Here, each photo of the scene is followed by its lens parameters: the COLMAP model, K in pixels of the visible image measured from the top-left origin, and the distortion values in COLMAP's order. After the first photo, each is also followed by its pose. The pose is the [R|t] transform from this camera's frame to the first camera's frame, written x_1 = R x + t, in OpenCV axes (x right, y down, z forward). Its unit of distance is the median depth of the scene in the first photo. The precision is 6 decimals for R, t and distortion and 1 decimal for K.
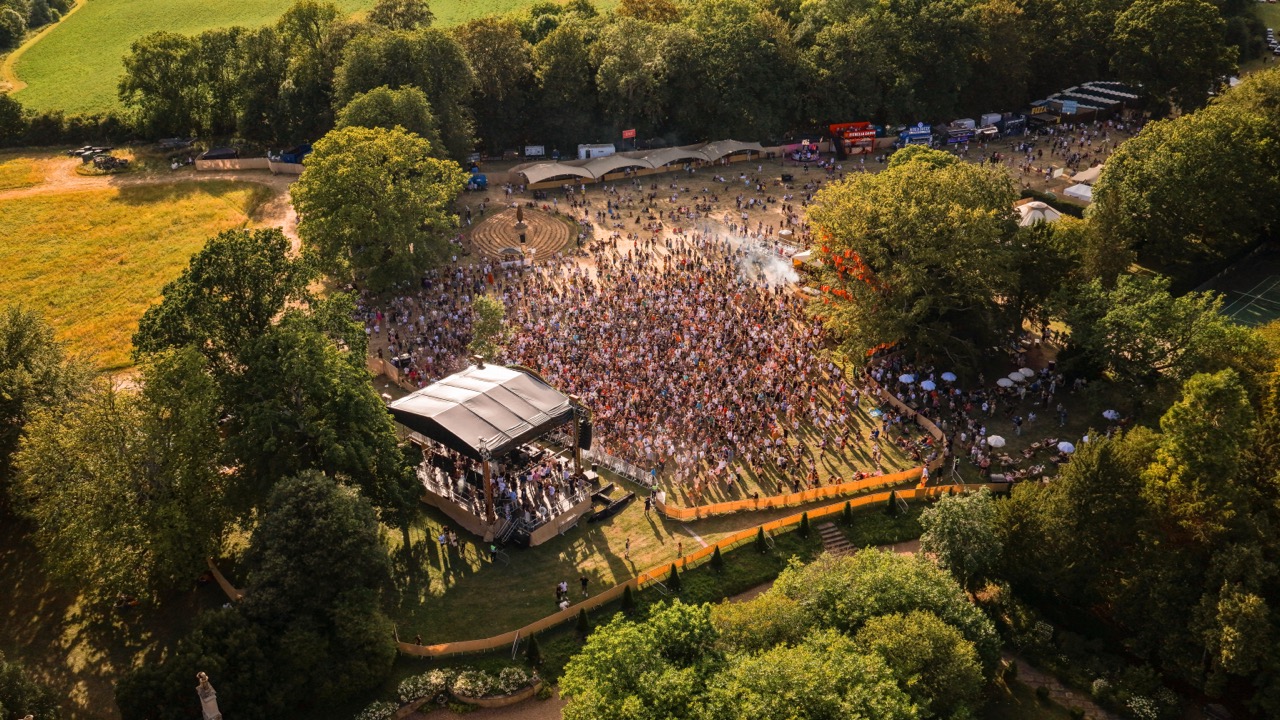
lens RADIAL K [[1063.0, 0, 640.7], [0, 1063.0, 359.9], [0, 0, 1]] dist [-0.002227, -0.000774]
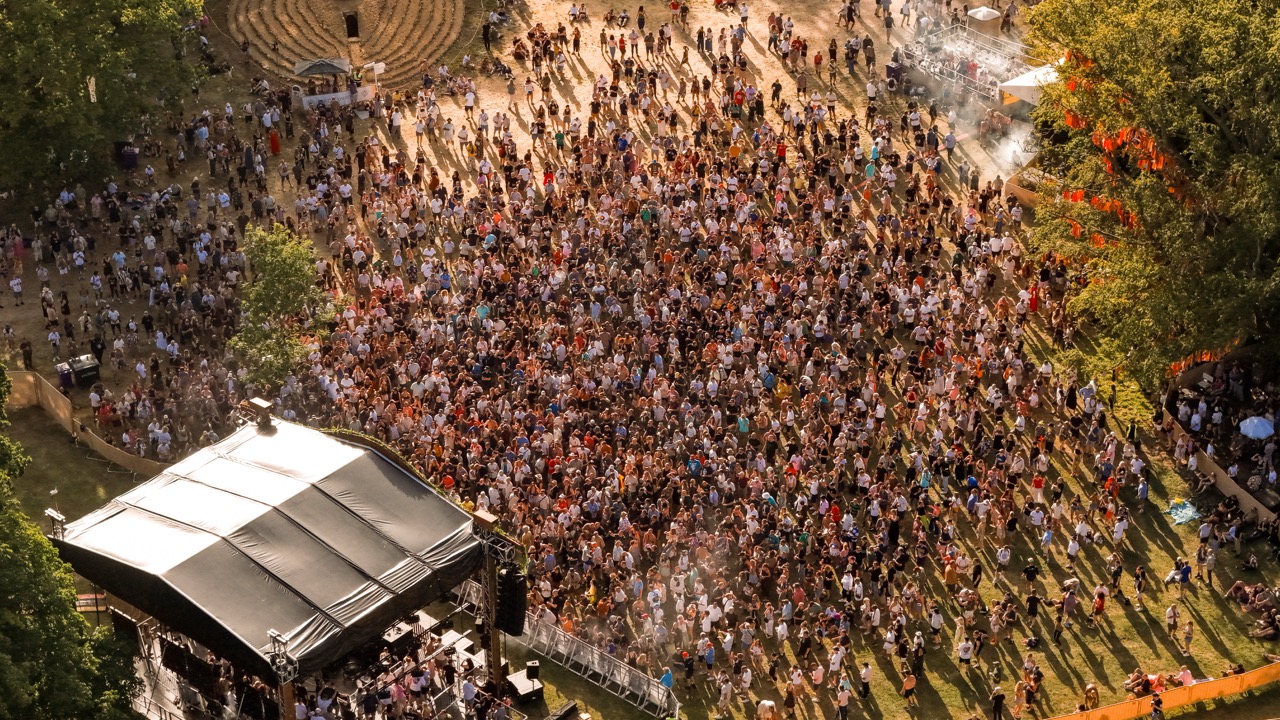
lens RADIAL K [[2653.6, 0, 640.8], [0, 2653.6, 360.1], [0, 0, 1]] dist [-0.143076, 0.000000]
pose [[0.999988, -0.004616, 0.001536, -0.000617], [0.004438, 0.994901, 0.100759, -0.118002], [-0.001993, -0.100751, 0.994910, -0.055145]]
